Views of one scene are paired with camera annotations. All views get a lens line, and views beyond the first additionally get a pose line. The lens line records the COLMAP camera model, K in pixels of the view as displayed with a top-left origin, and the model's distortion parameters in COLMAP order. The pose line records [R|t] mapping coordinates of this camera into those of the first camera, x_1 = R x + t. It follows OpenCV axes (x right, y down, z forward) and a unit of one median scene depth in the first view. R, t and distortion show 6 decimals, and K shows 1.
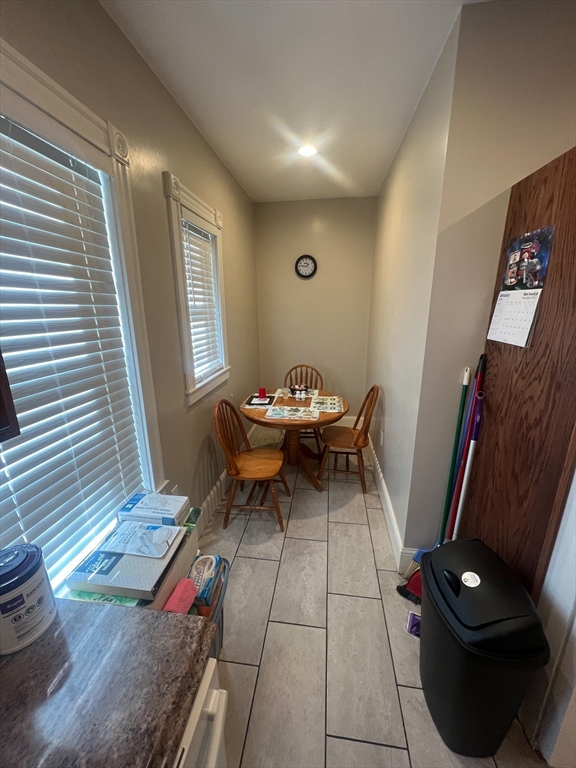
lens RADIAL K [[303.7, 0, 288.4], [0, 303.7, 387.8], [0, 0, 1]] dist [0.000080, 0.000178]
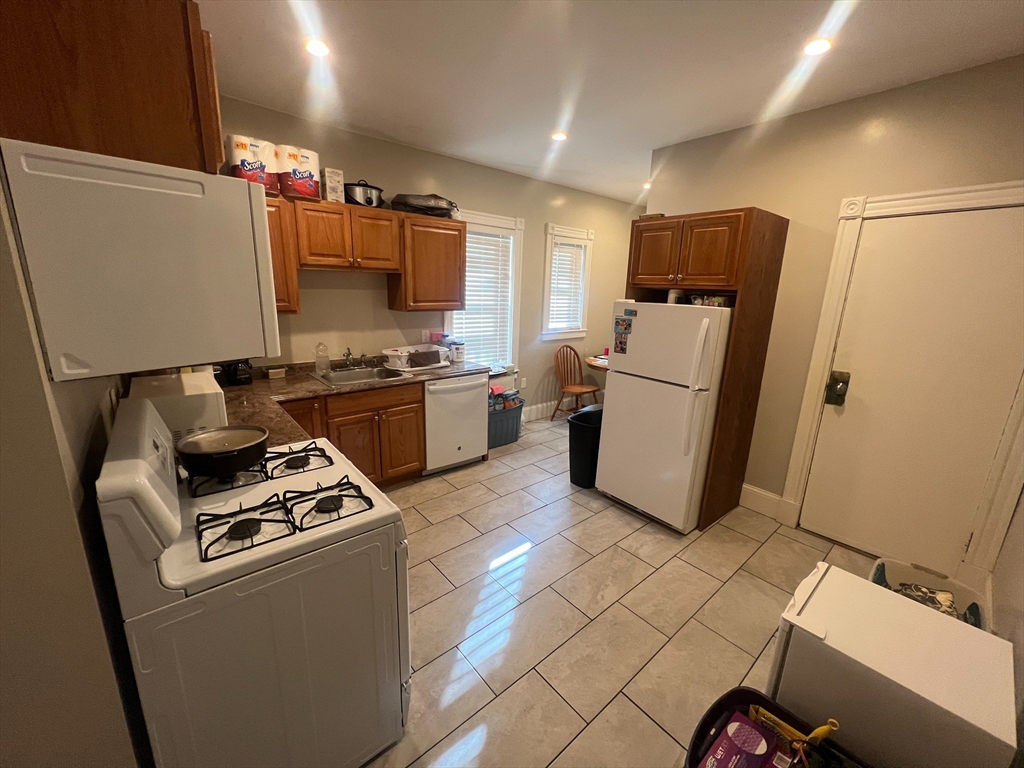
lens RADIAL K [[405.0, 0, 513.8], [0, 405.0, 383.0], [0, 0, 1]] dist [0.000080, 0.000178]
pose [[0.738435, 0.184667, -0.648546, 1.848520], [-0.211807, 0.976614, 0.036917, 0.400847], [0.640197, 0.110106, 0.760279, -1.479328]]
